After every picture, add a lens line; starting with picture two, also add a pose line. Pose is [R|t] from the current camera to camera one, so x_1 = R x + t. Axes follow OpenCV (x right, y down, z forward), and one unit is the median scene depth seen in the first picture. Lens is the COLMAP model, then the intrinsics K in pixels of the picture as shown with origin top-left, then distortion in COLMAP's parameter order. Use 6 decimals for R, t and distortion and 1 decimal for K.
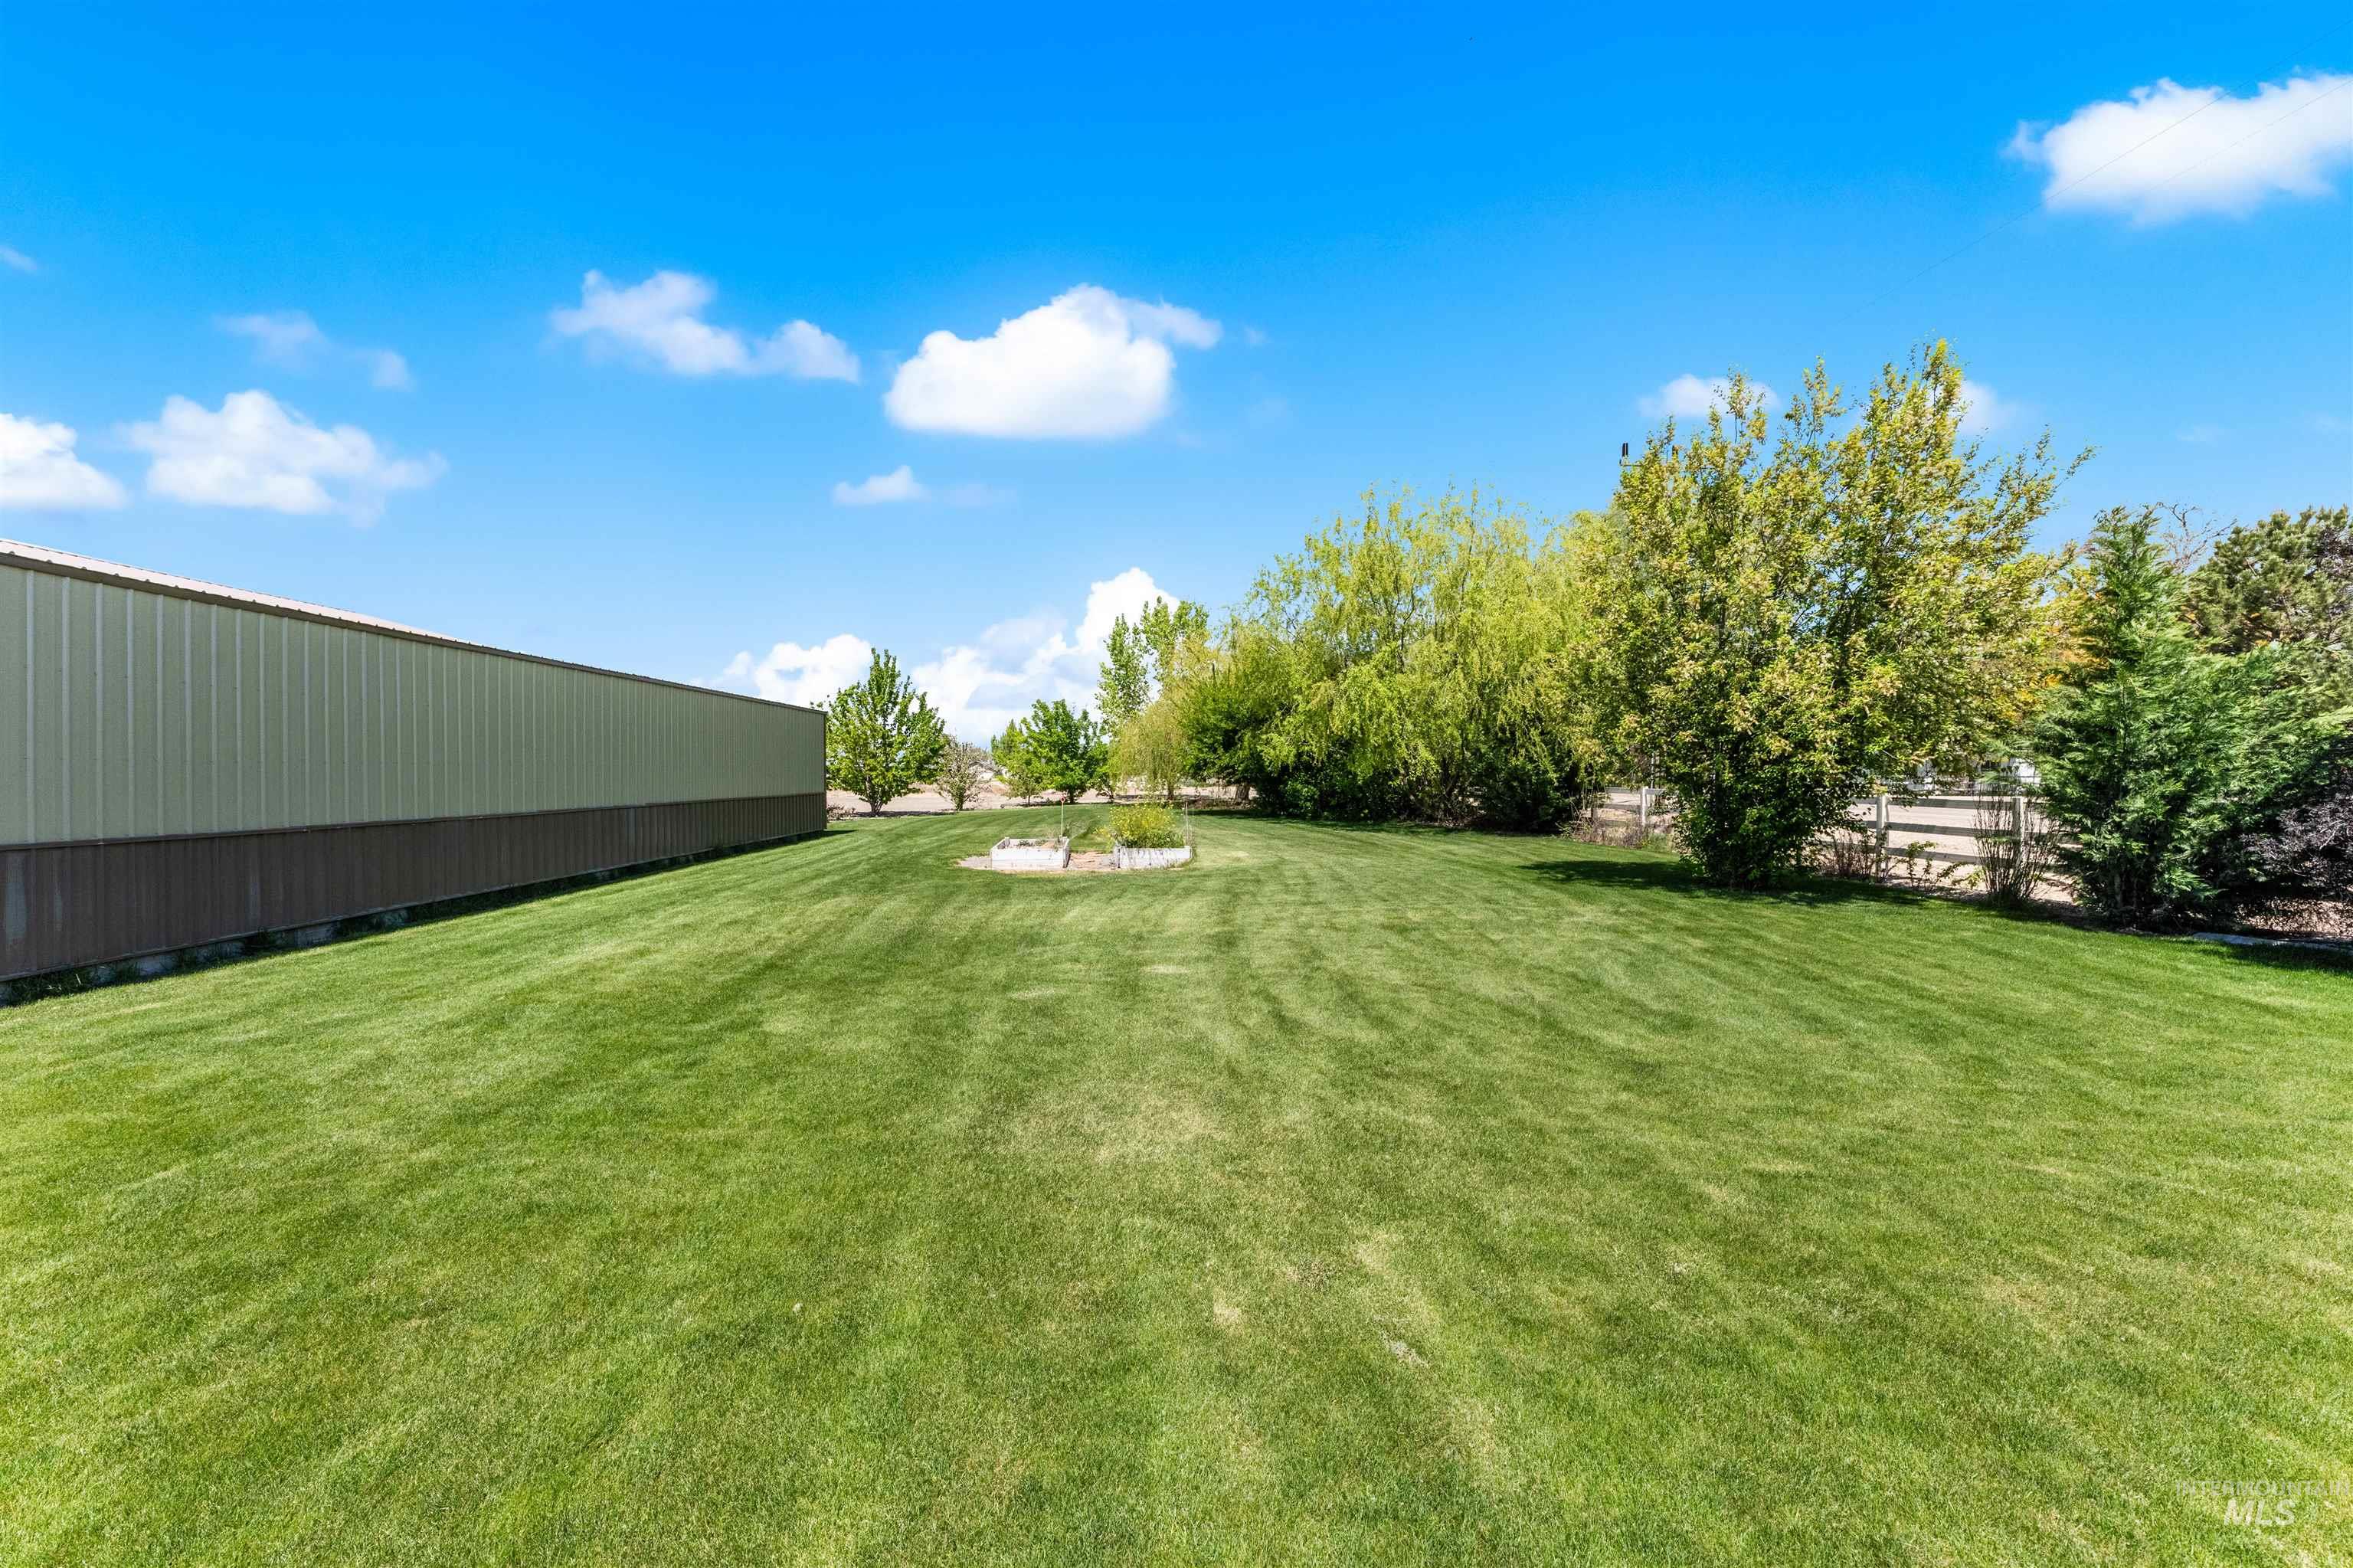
lens RADIAL K [[949.9, 0, 1176.5], [0, 949.9, 784.0], [0, 0, 1]] dist [-0.002802, -0.000219]
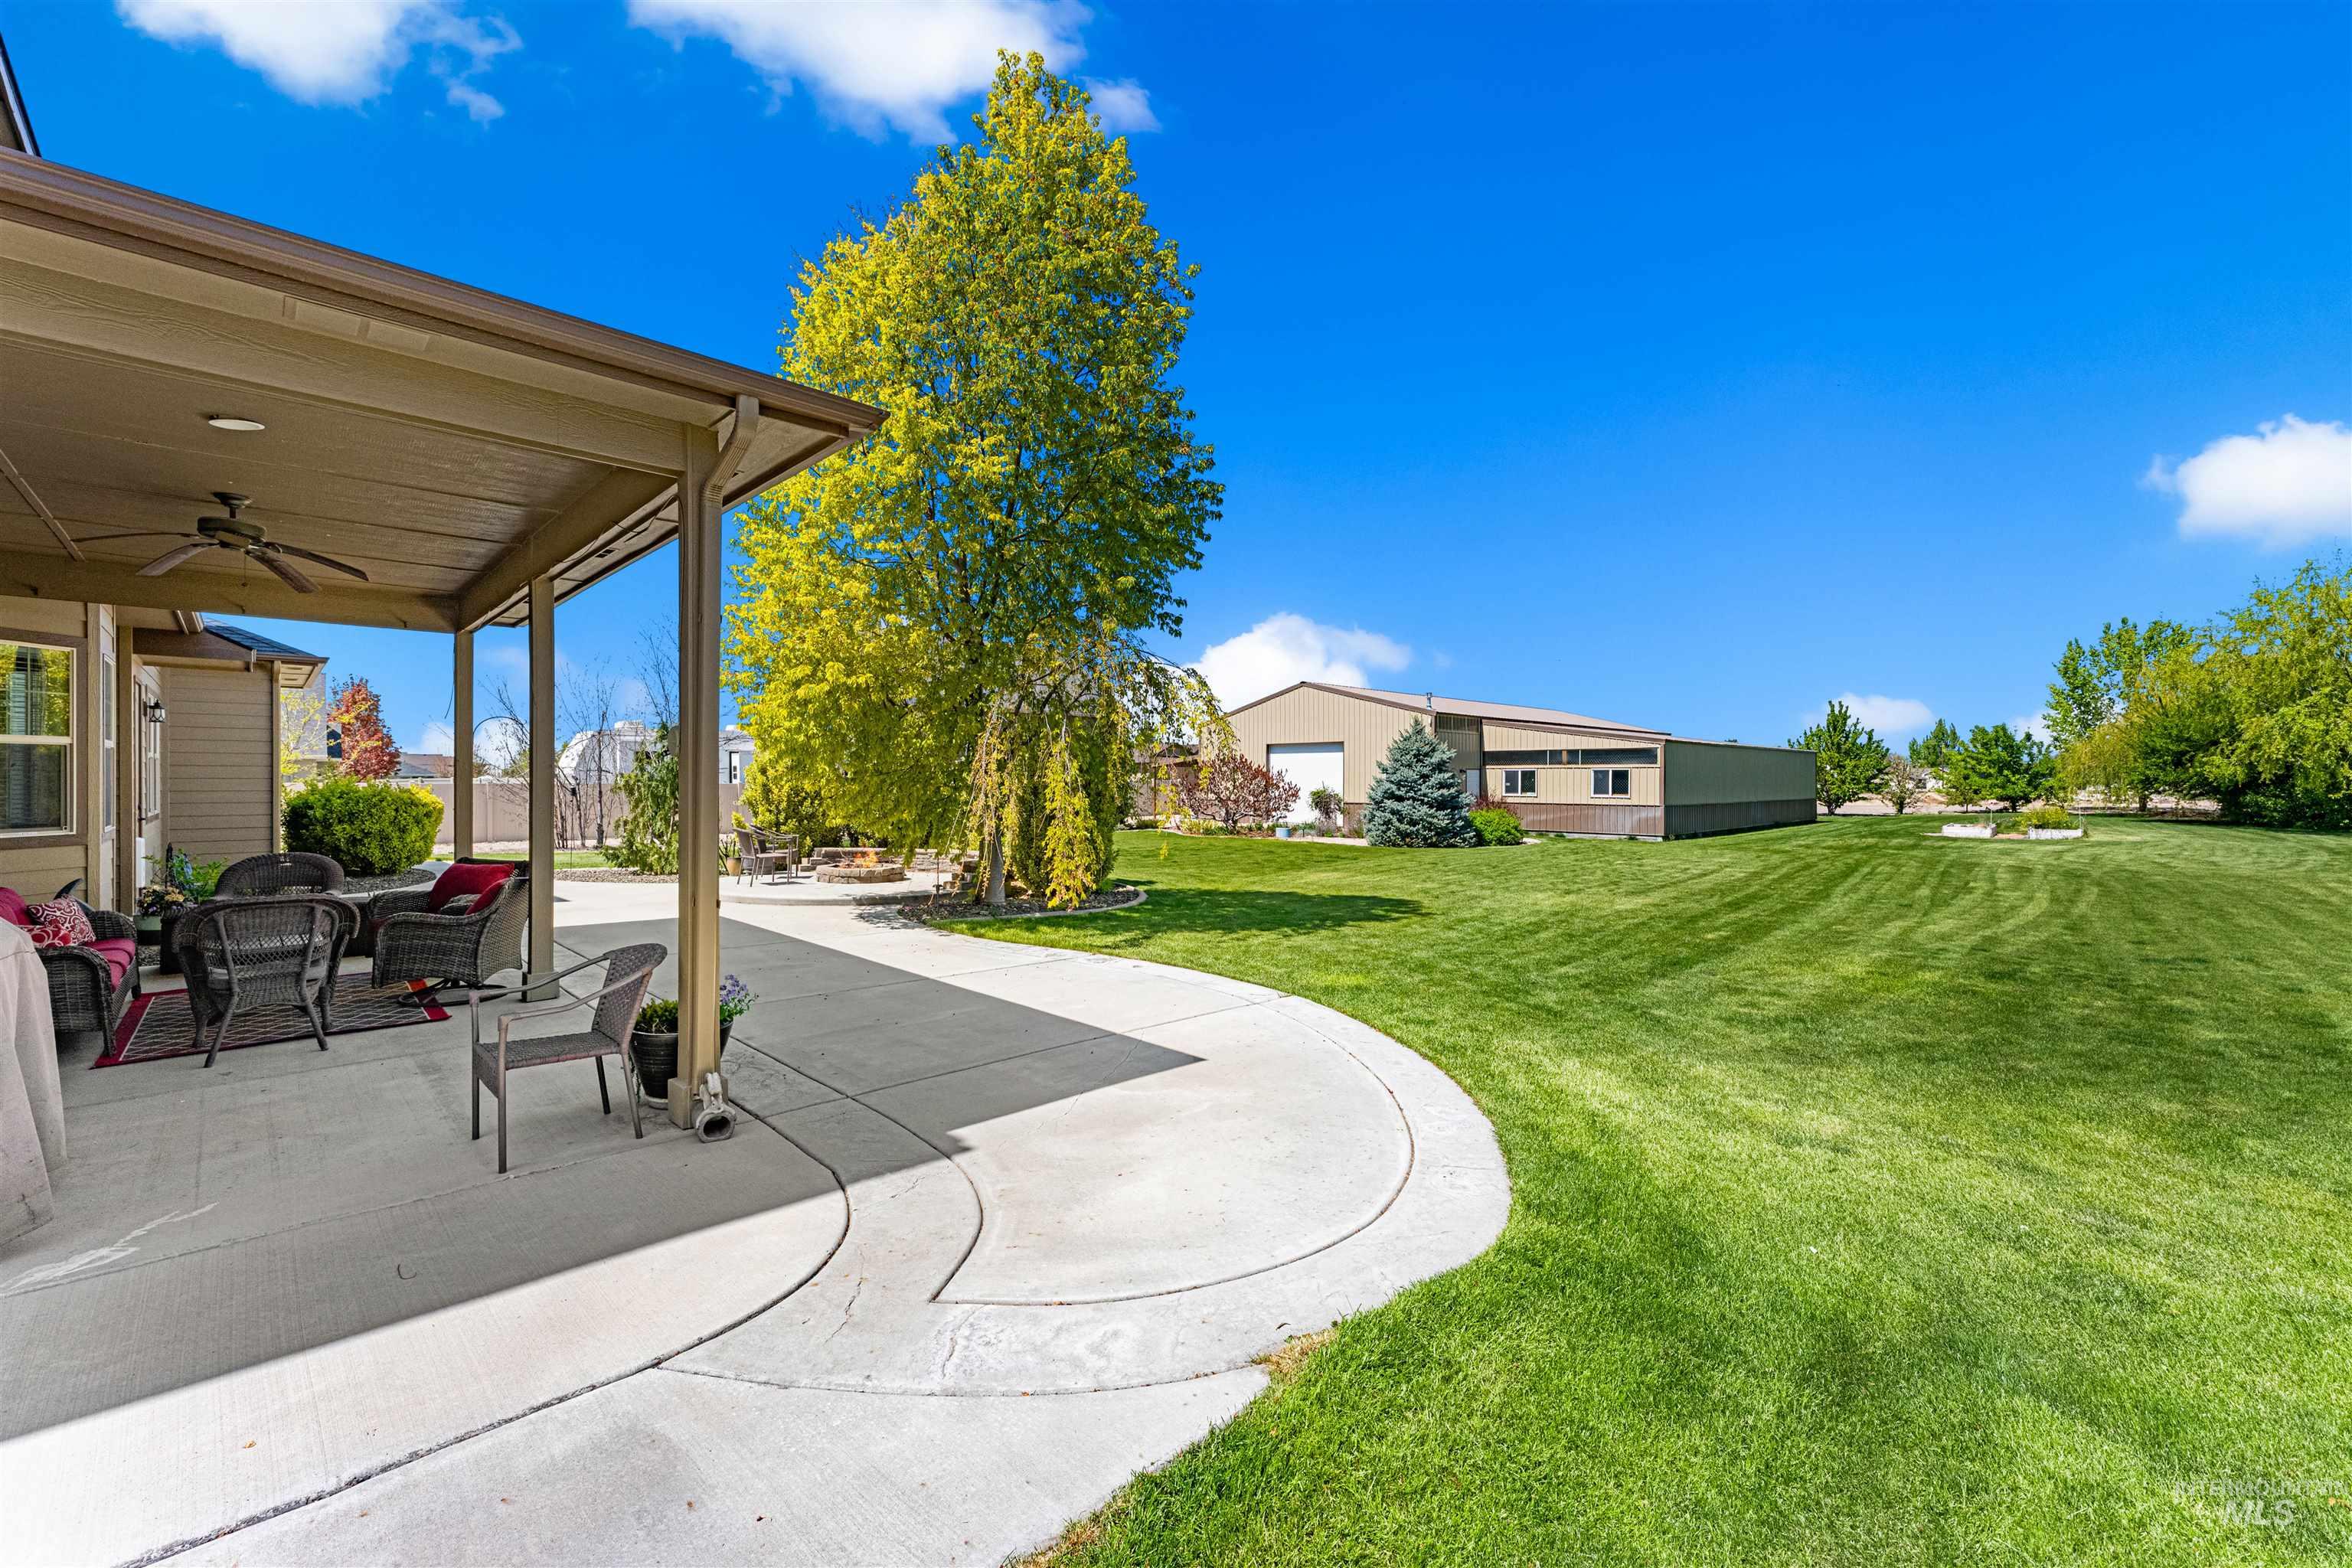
lens RADIAL K [[949.4, 0, 1176.0], [0, 949.4, 784.0], [0, 0, 1]] dist [-0.002802, -0.000219]
pose [[0.661451, 0.000022, -0.749988, 0.085285], [-0.007472, 0.999951, -0.006561, 0.001425], [0.749951, 0.009944, 0.661419, -0.565012]]
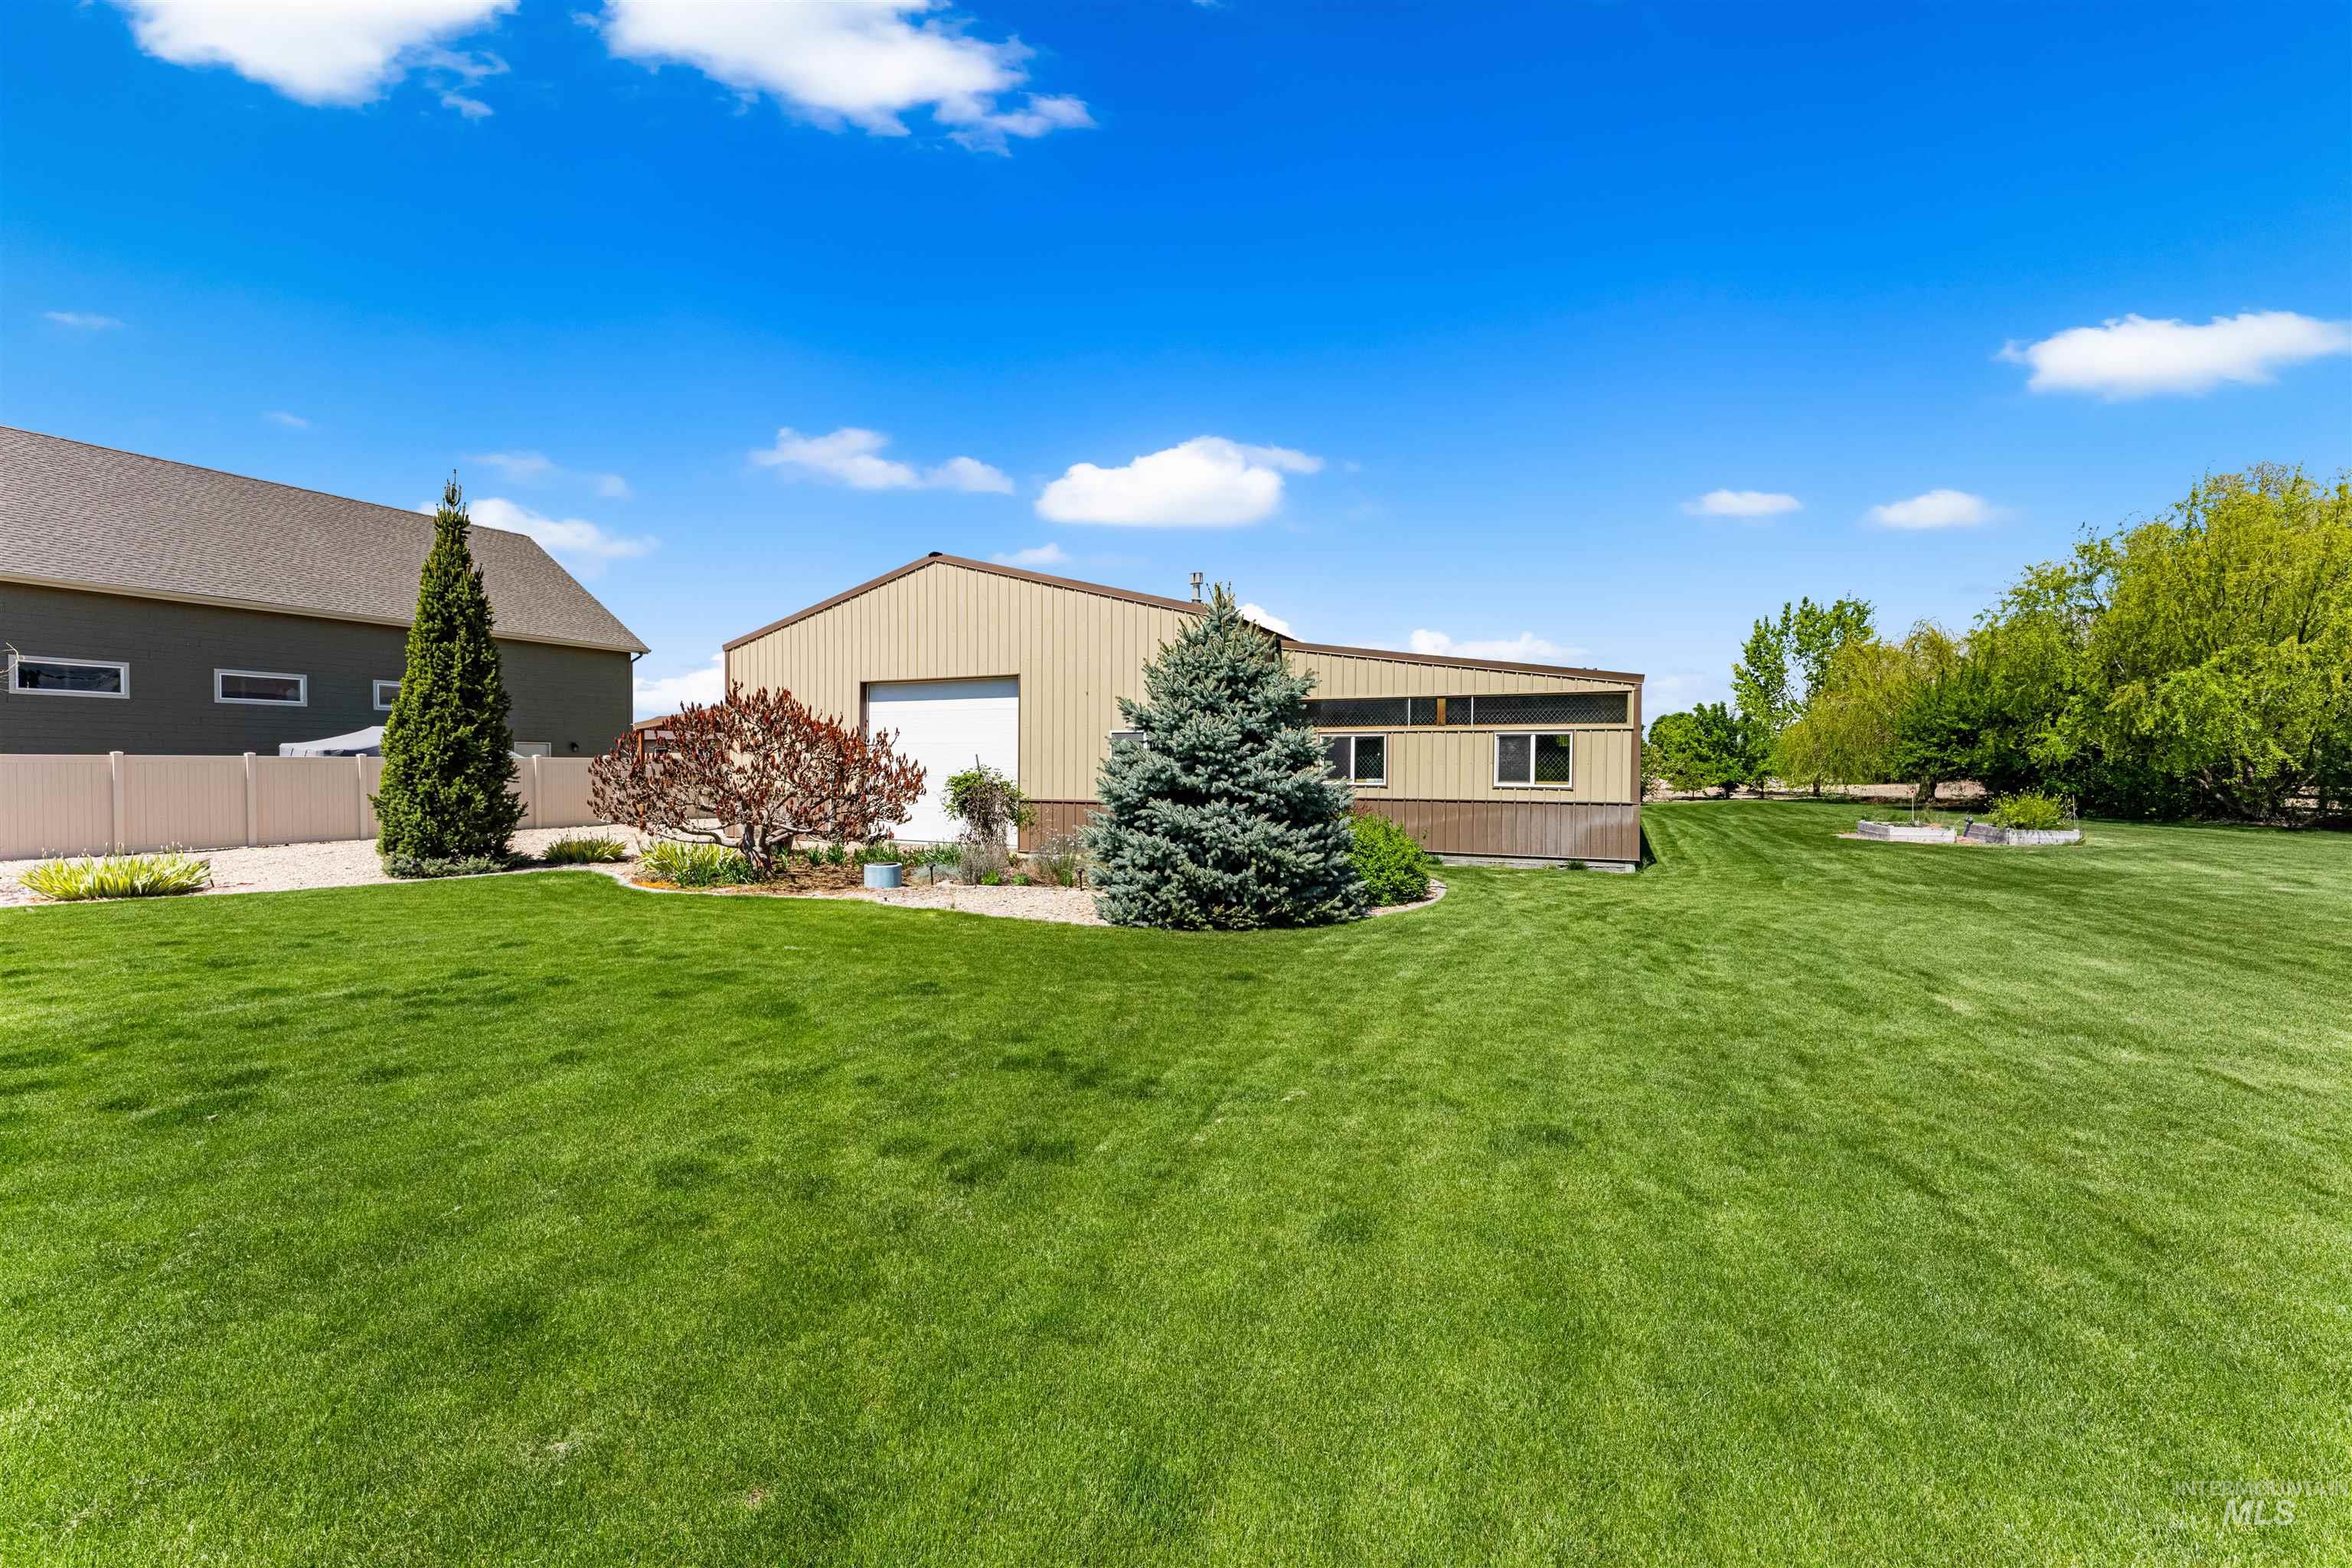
lens RADIAL K [[938.4, 0, 1172.5], [0, 938.4, 797.6], [0, 0, 1]] dist [-0.000422, 0.000110]
pose [[0.885626, 0.014243, -0.464180, -0.178713], [-0.005422, 0.999779, 0.020333, 0.001594], [0.464367, -0.015491, 0.885508, -0.251224]]
